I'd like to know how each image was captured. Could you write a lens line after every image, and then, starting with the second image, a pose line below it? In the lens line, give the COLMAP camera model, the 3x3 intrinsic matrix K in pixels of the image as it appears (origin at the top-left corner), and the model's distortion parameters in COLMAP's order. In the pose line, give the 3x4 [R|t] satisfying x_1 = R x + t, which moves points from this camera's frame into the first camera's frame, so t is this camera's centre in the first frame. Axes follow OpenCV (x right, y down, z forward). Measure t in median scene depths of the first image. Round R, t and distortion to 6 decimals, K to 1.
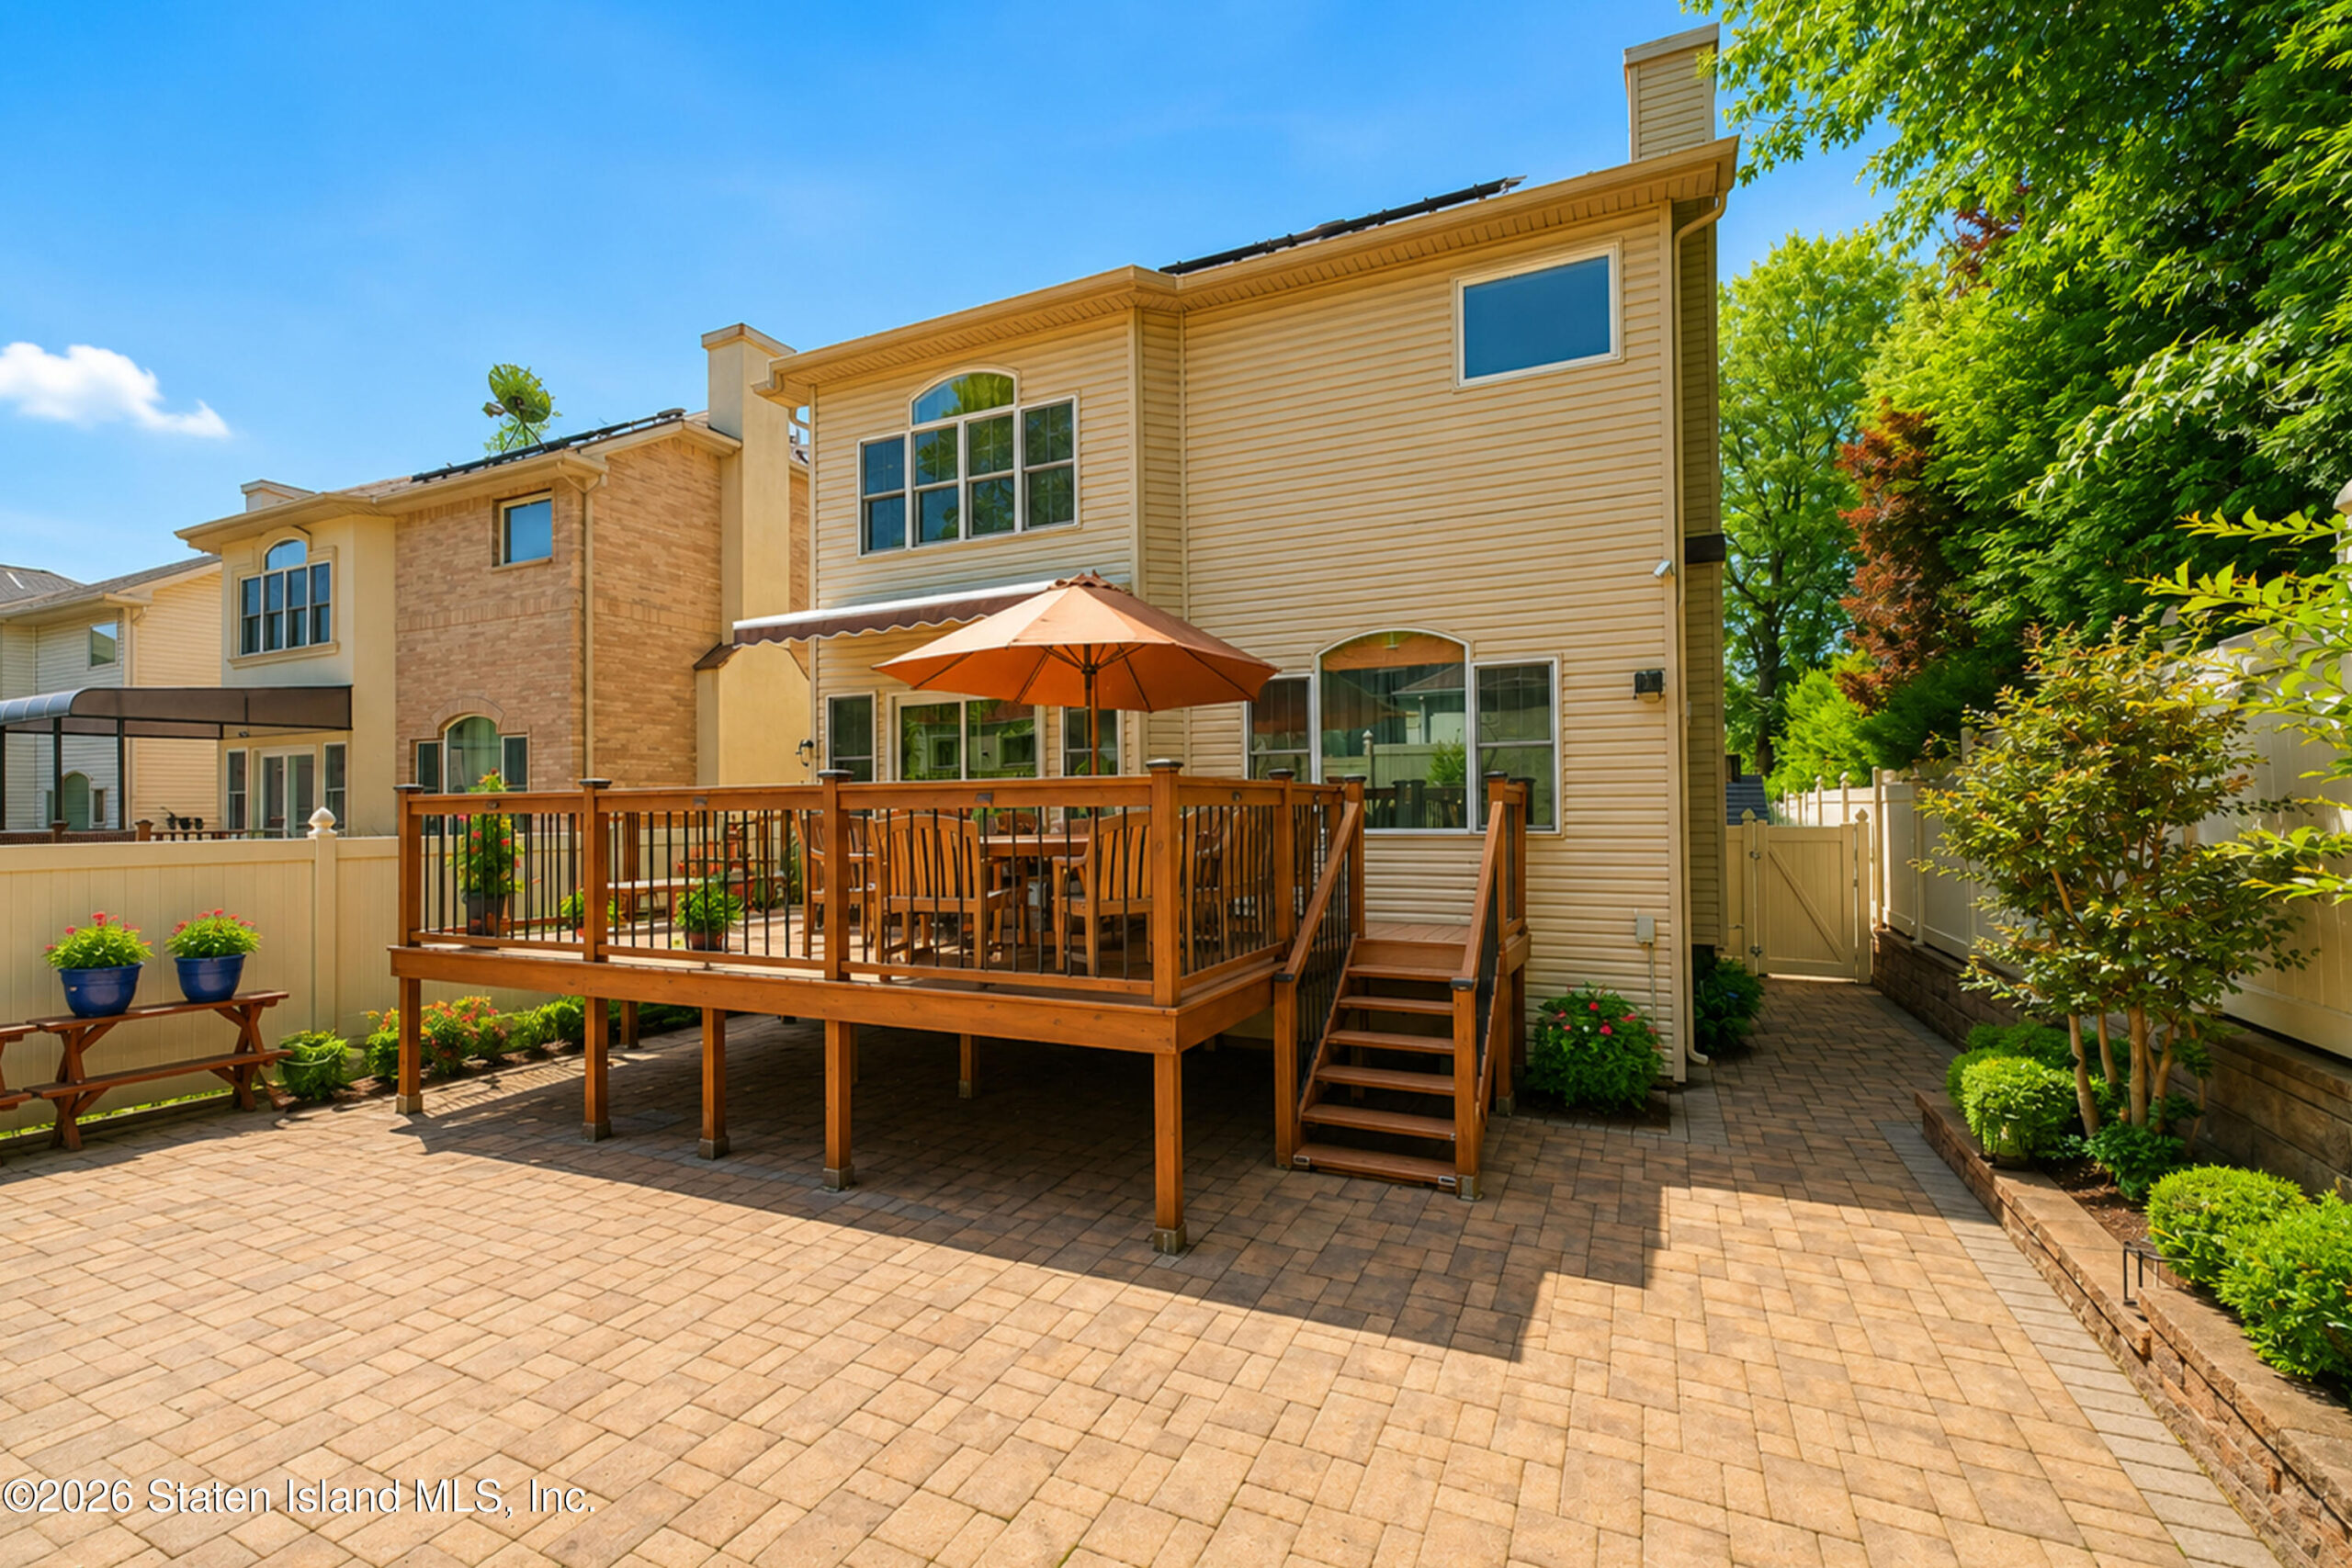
lens RADIAL K [[1017.0, 0, 1171.0], [0, 1017.0, 783.2], [0, 0, 1]] dist [-0.001914, -0.000440]
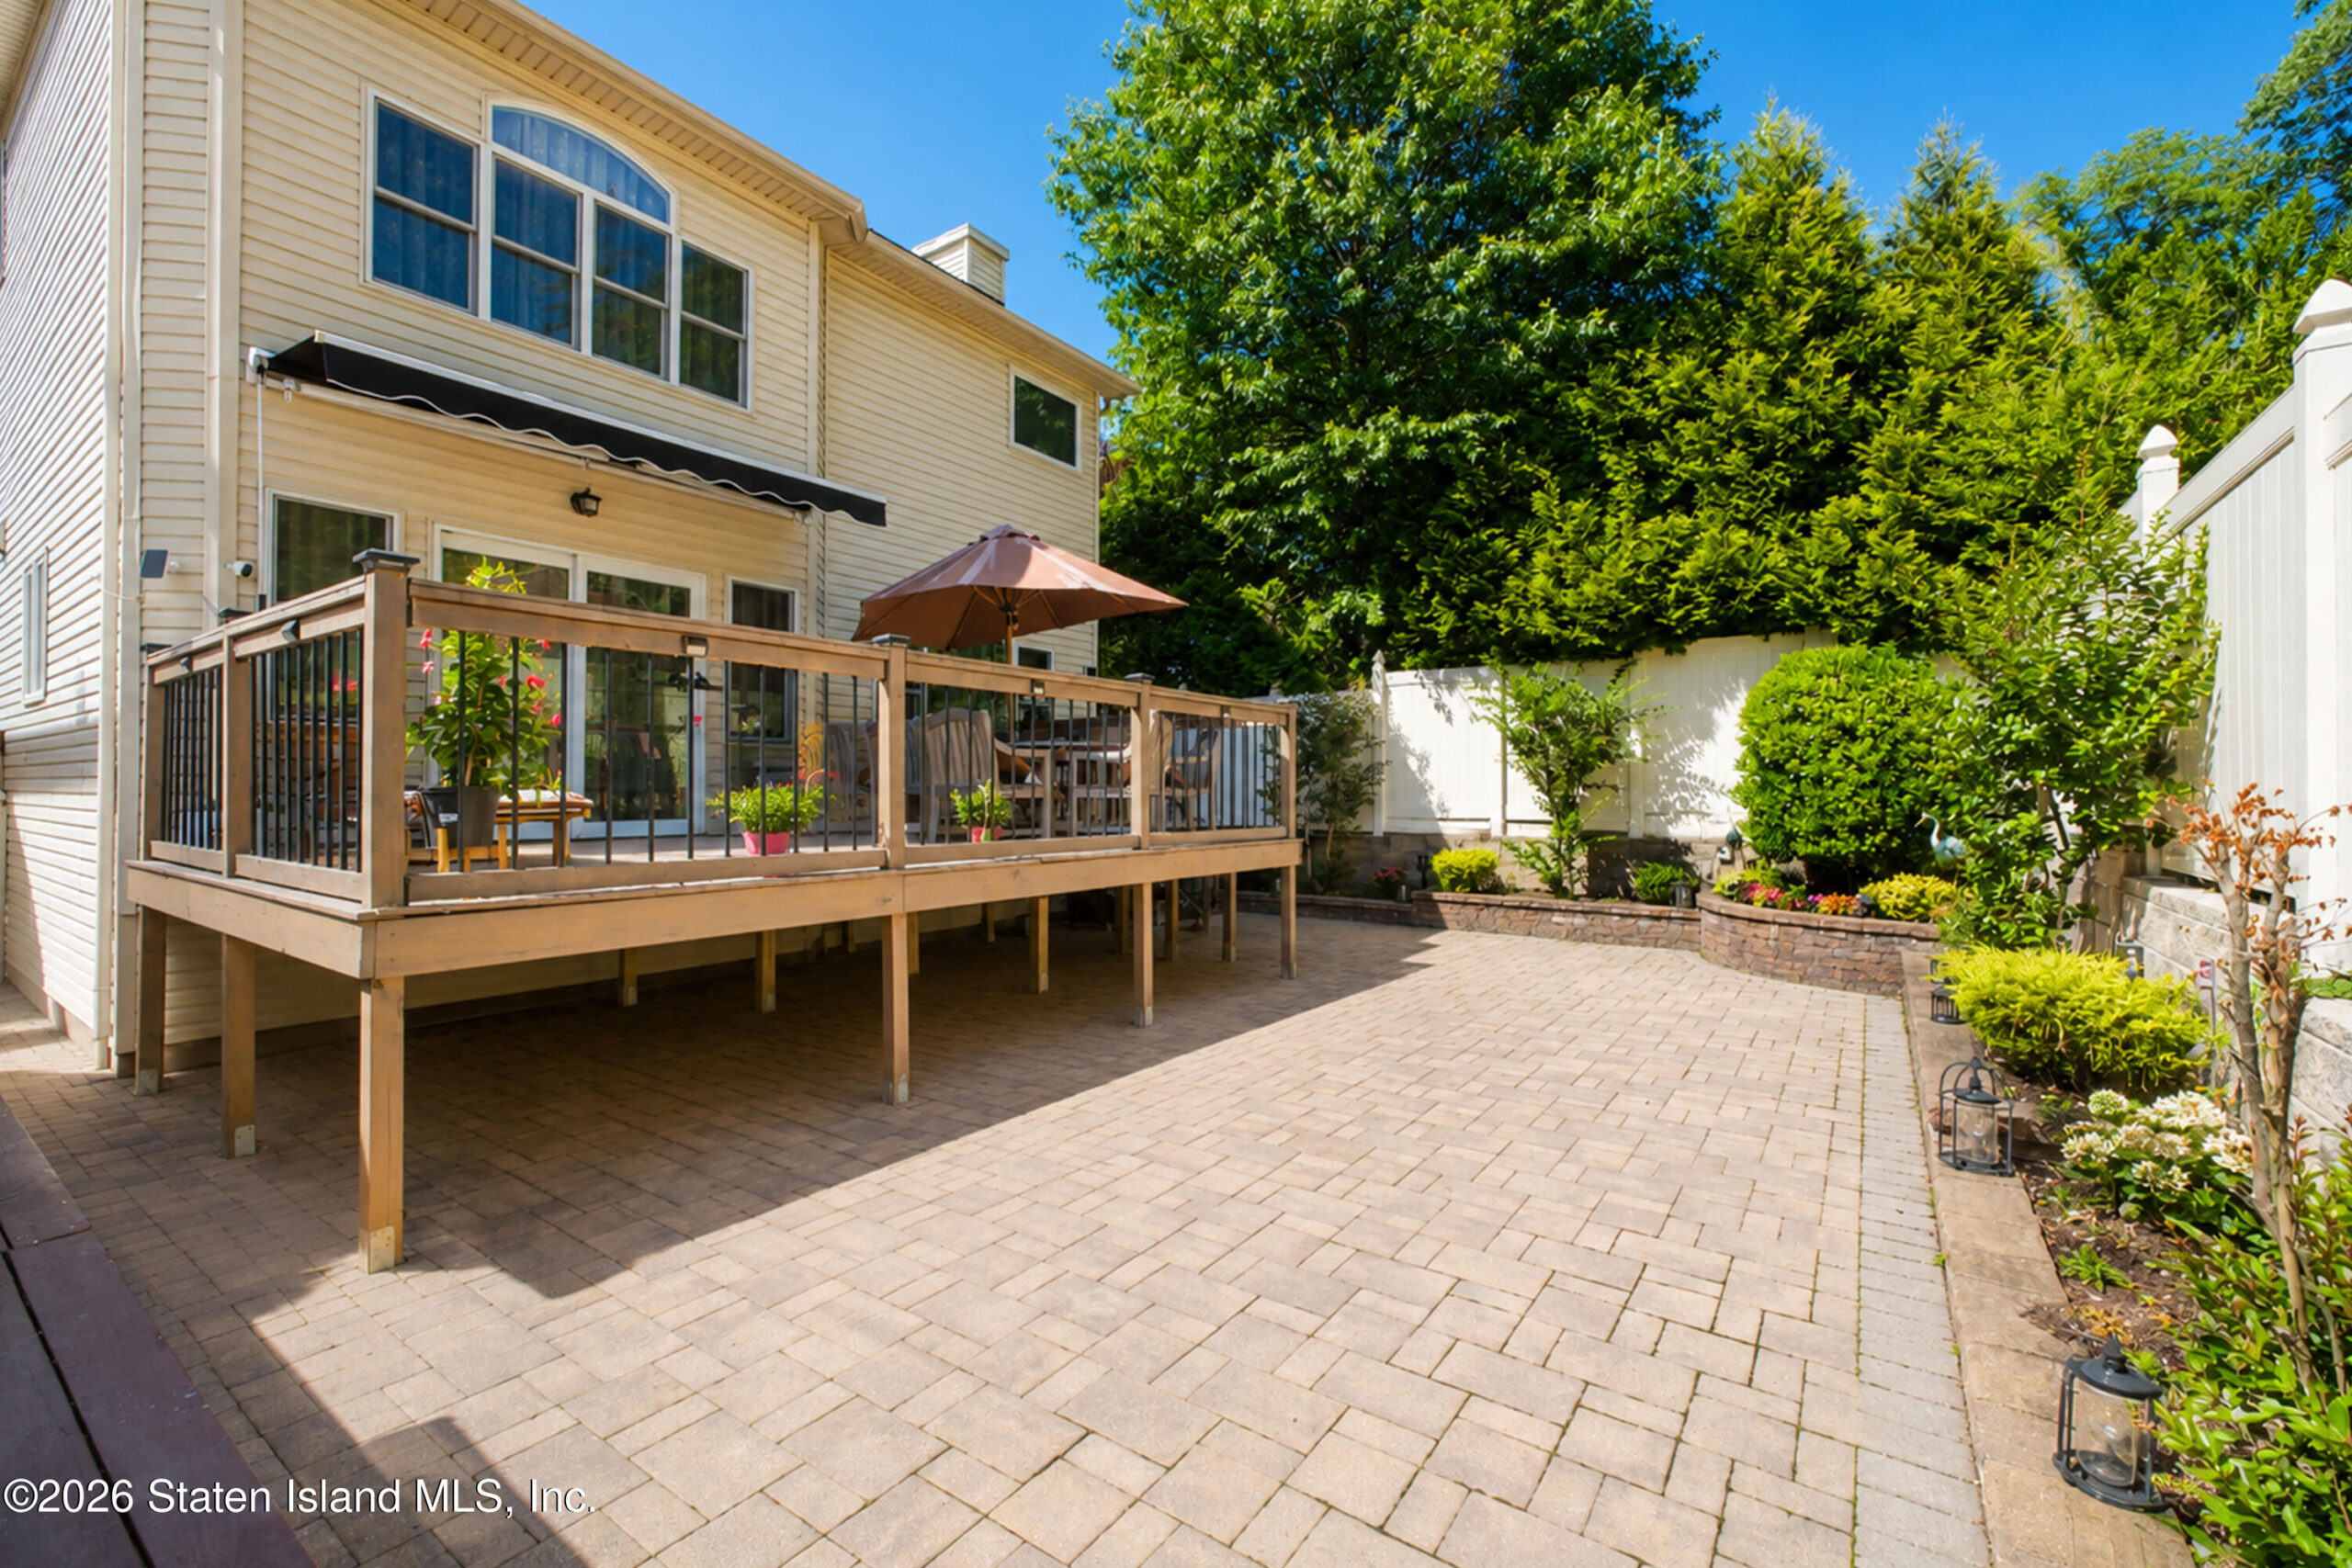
lens RADIAL K [[1017.0, 0, 1171.0], [0, 1017.0, 783.2], [0, 0, 1]] dist [-0.001914, -0.000440]
pose [[0.173044, 0.017388, 0.984761, -0.888210], [-0.024463, 0.999612, -0.013351, 0.084045], [-0.984610, -0.021780, 0.173402, 0.439978]]
